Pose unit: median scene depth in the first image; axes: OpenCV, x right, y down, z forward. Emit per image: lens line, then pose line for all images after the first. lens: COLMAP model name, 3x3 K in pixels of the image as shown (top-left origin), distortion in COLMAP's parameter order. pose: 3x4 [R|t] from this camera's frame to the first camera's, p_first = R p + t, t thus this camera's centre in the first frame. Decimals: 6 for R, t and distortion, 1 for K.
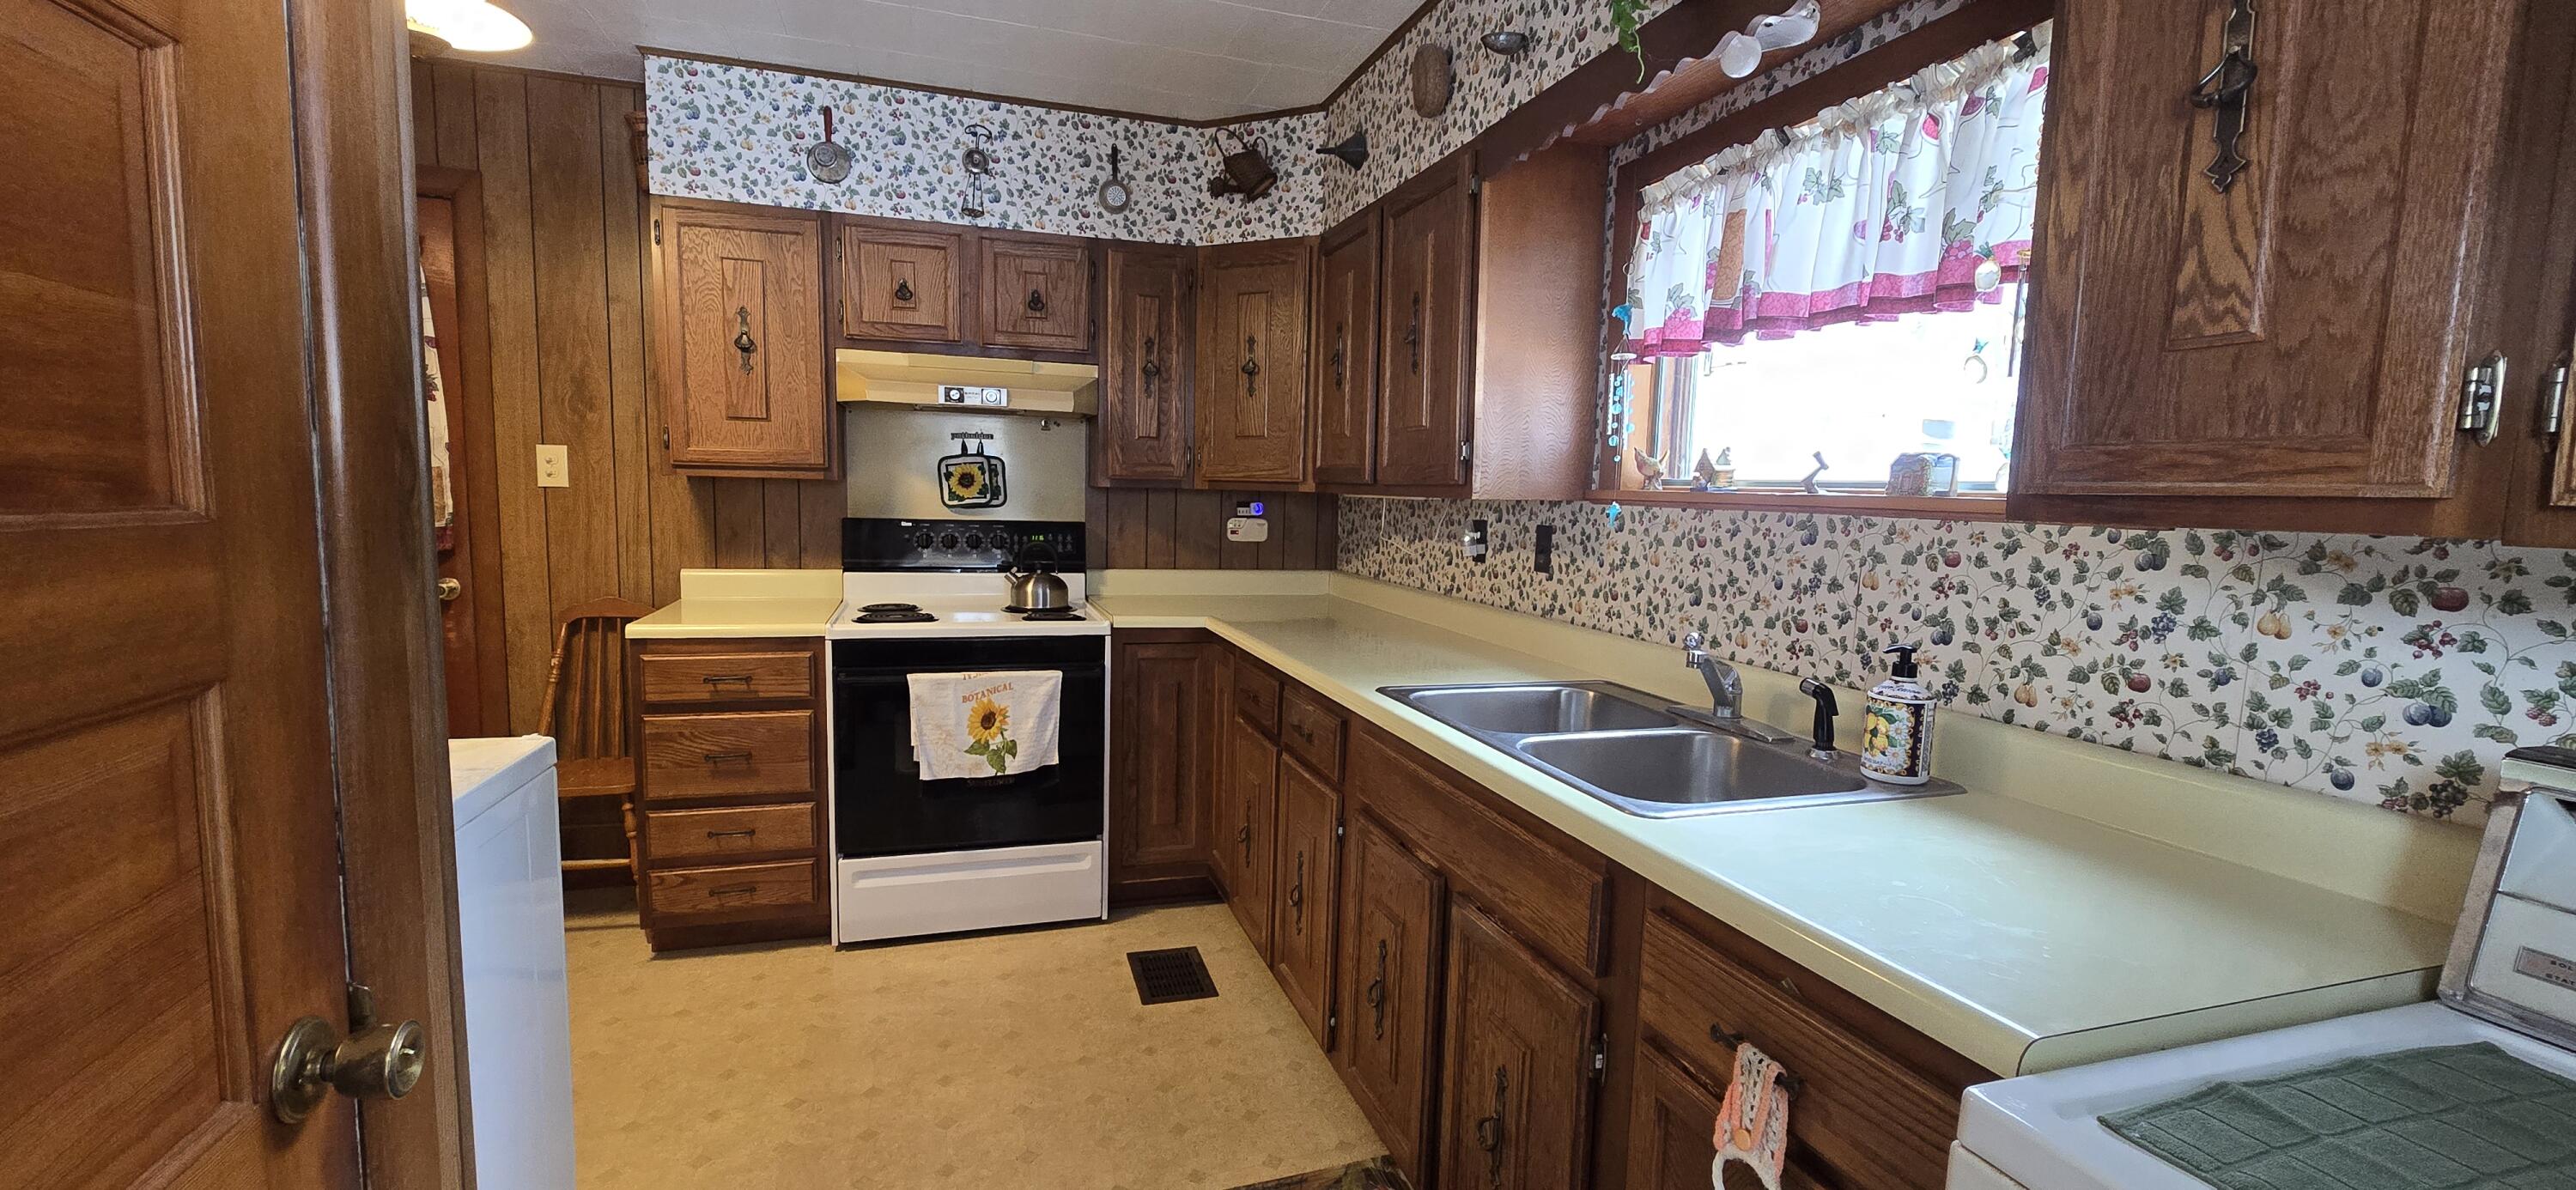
lens RADIAL K [[1046.8, 0, 1288.0], [0, 1046.8, 595.0], [0, 0, 1]] dist [-0.001676, -0.000053]
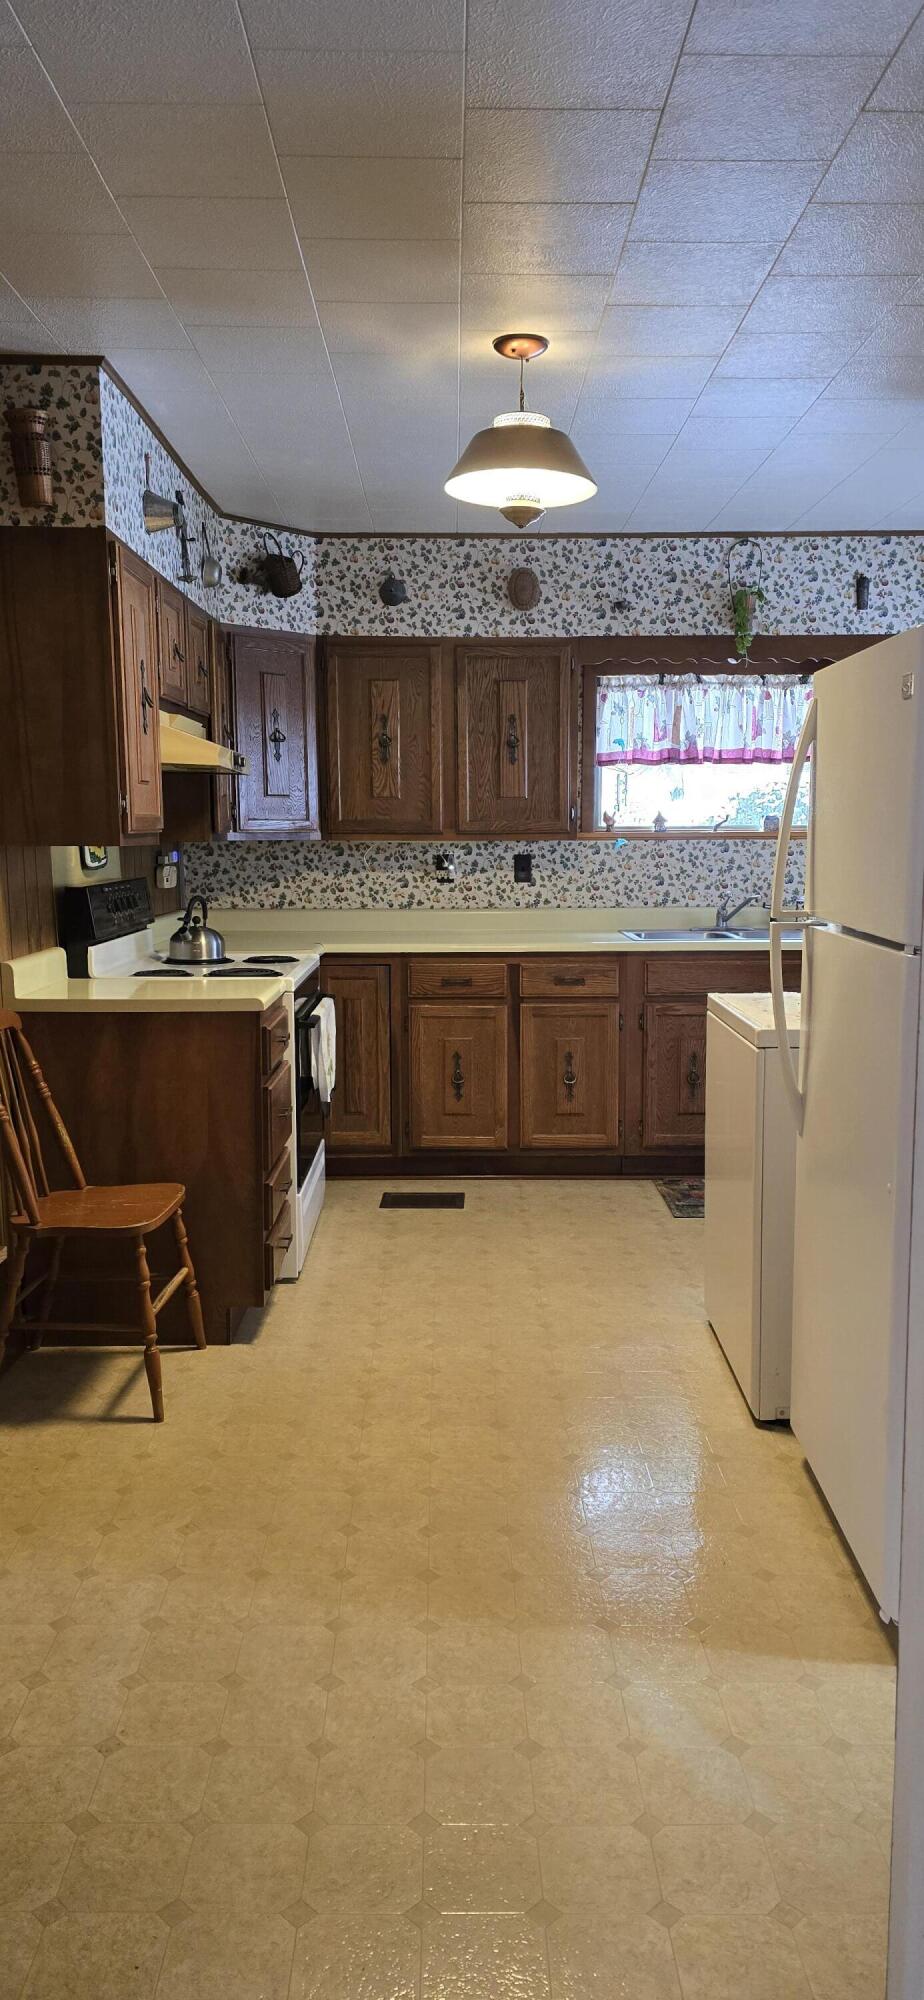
lens RADIAL K [[1360.6, 0, 462.0], [0, 1360.6, 1000.0], [0, 0, 1]] dist [0.149008, -0.000128]
pose [[0.281377, -0.157549, 0.946575, -2.153216], [0.107740, 0.985380, 0.131982, -0.153274], [-0.953530, 0.064847, 0.294238, 0.511314]]
